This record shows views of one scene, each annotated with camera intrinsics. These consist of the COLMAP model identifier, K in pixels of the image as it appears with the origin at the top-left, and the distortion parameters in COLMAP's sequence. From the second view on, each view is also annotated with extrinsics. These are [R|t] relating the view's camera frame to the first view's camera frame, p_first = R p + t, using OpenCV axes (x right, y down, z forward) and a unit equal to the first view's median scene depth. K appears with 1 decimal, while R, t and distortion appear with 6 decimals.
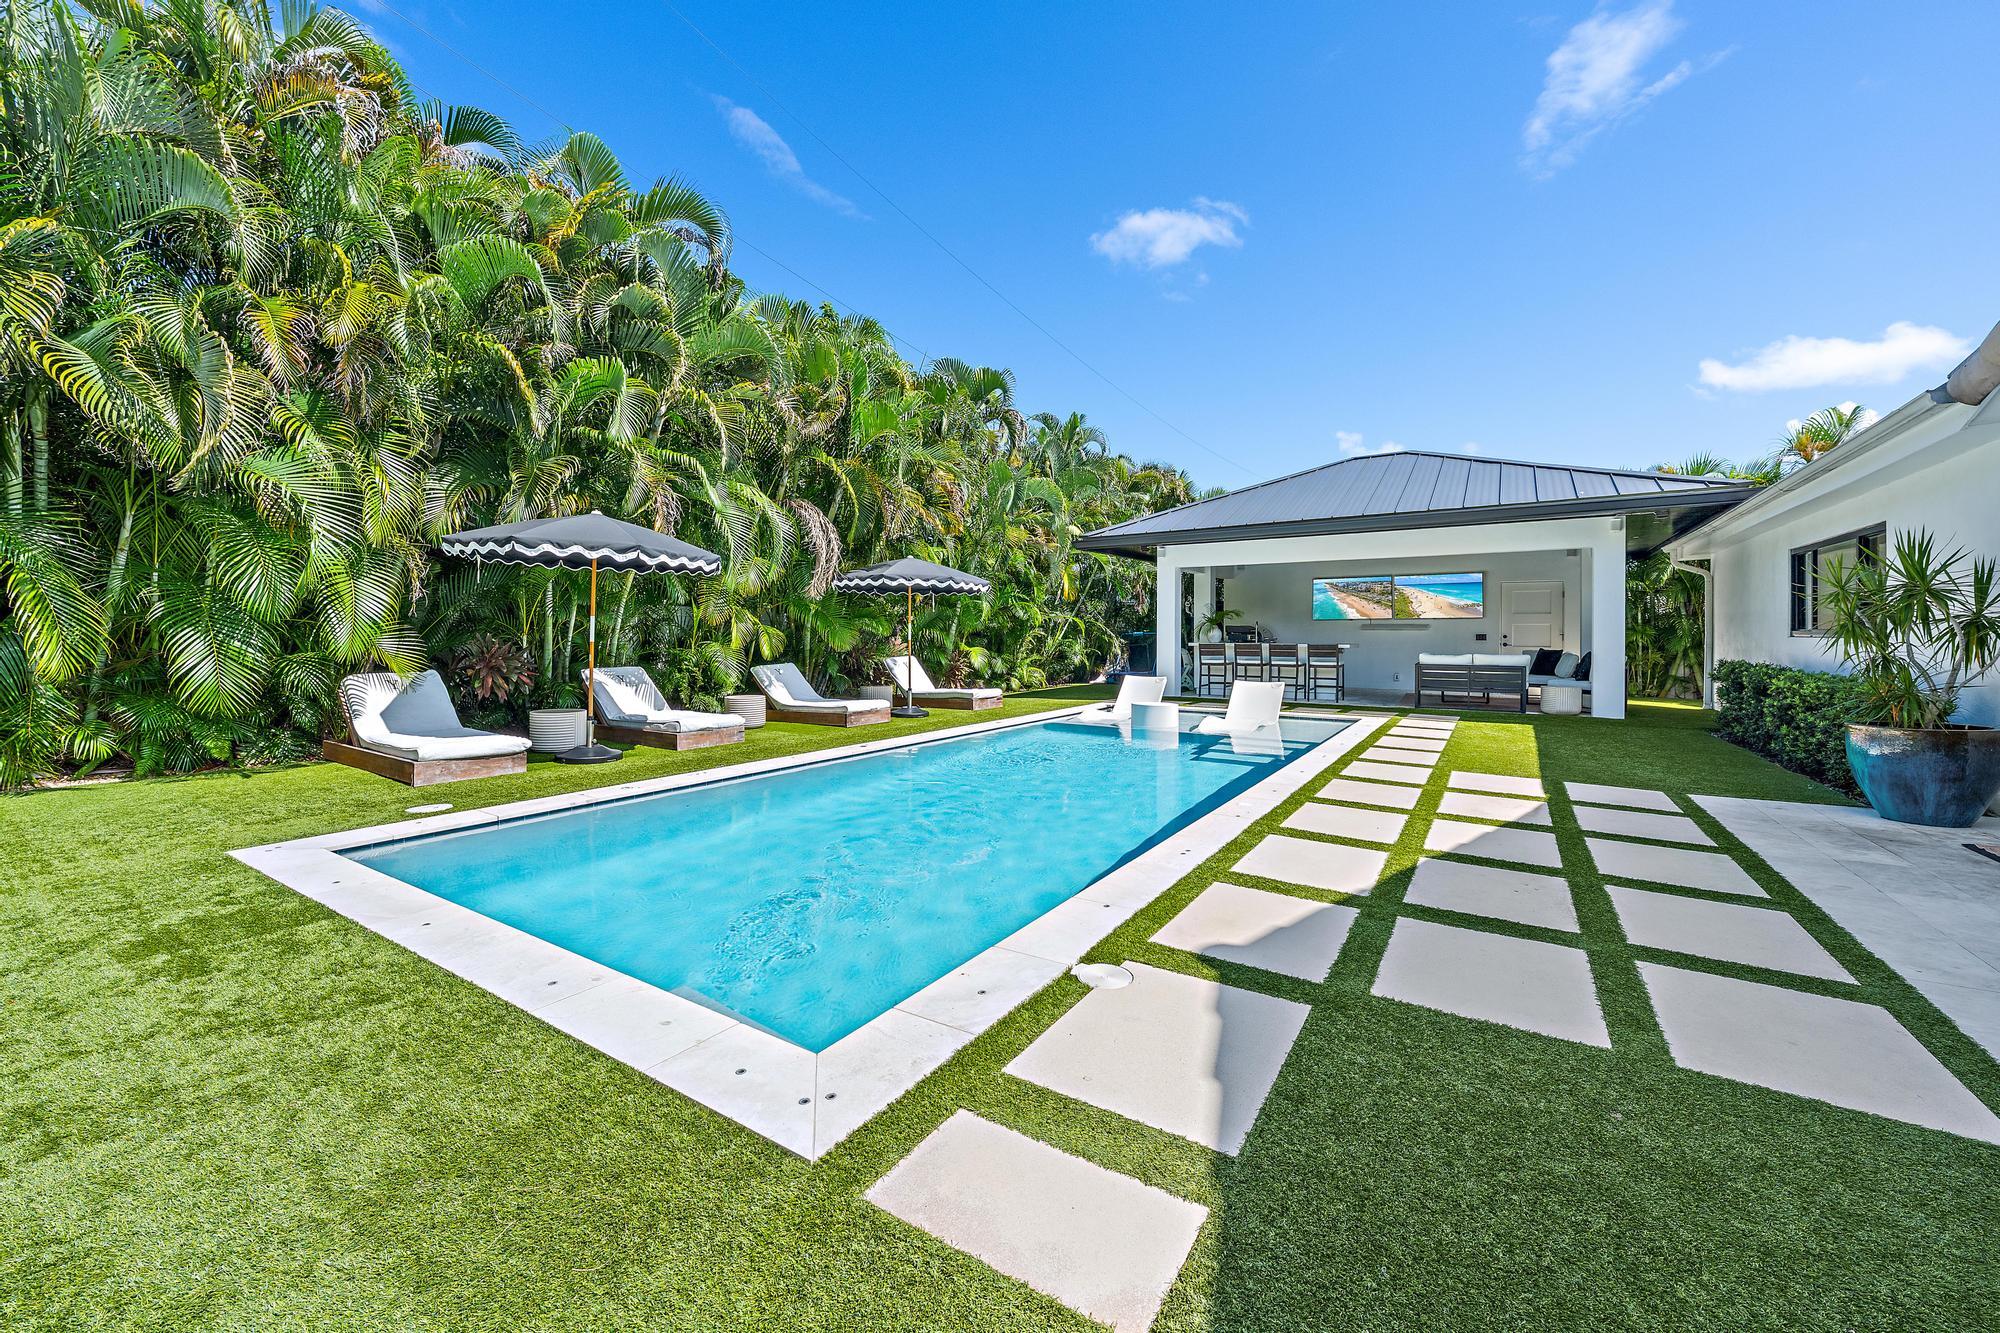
lens RADIAL K [[774.8, 0, 1004.6], [0, 774.8, 669.4], [0, 0, 1]] dist [-0.000785, -0.001124]
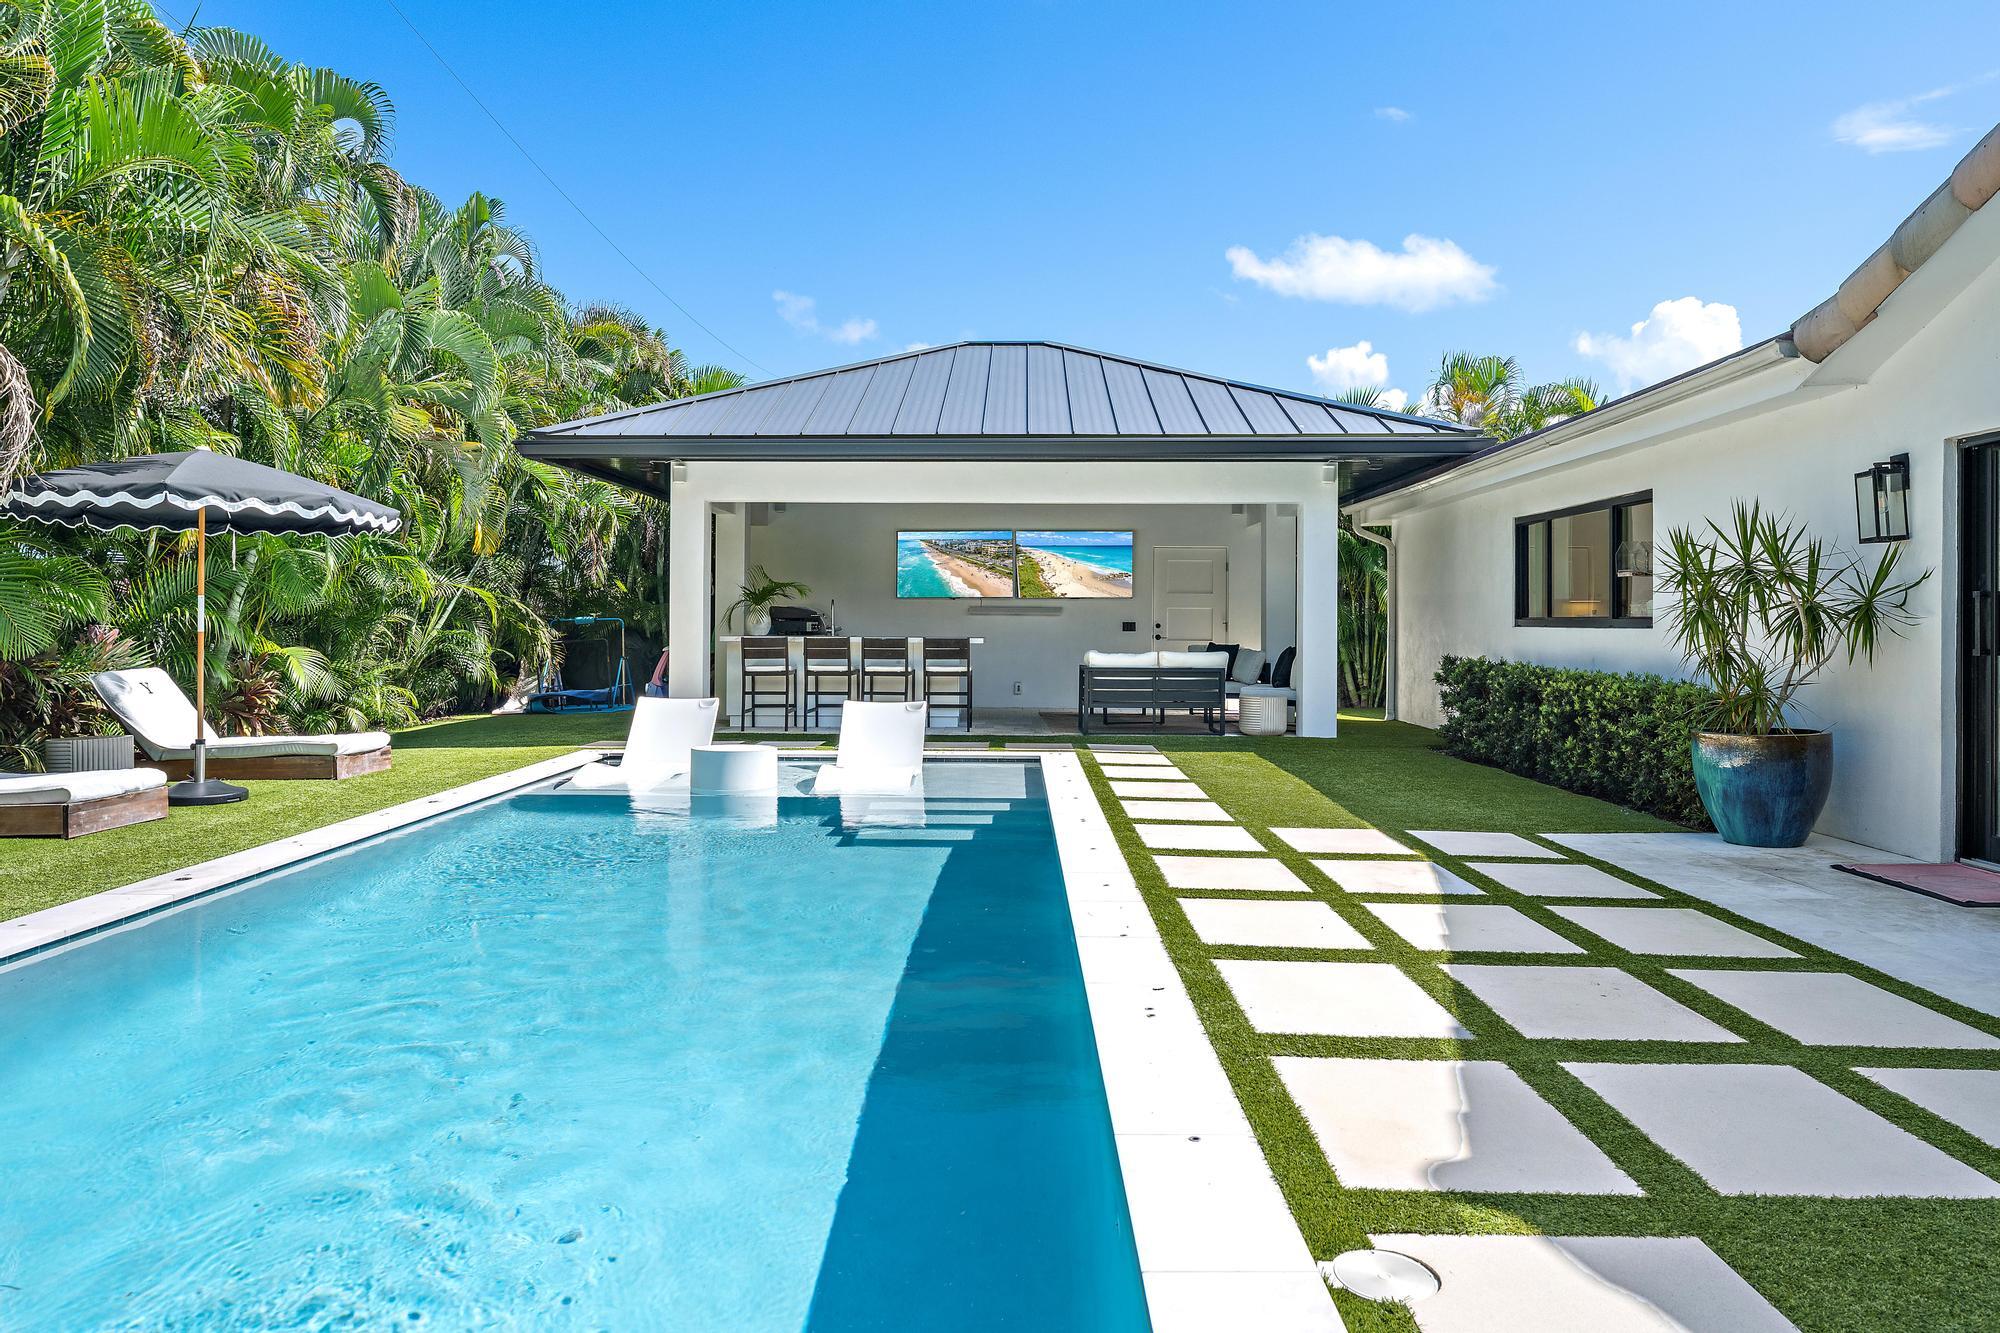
lens RADIAL K [[1340.3, 0, 1002.7], [0, 1340.3, 653.5], [0, 0, 1]] dist [0.002490, 0.001020]
pose [[0.844615, -0.010309, 0.535275, -0.142742], [0.021407, 0.999665, -0.014525, -0.004232], [-0.534946, 0.023727, 0.844553, 0.090456]]
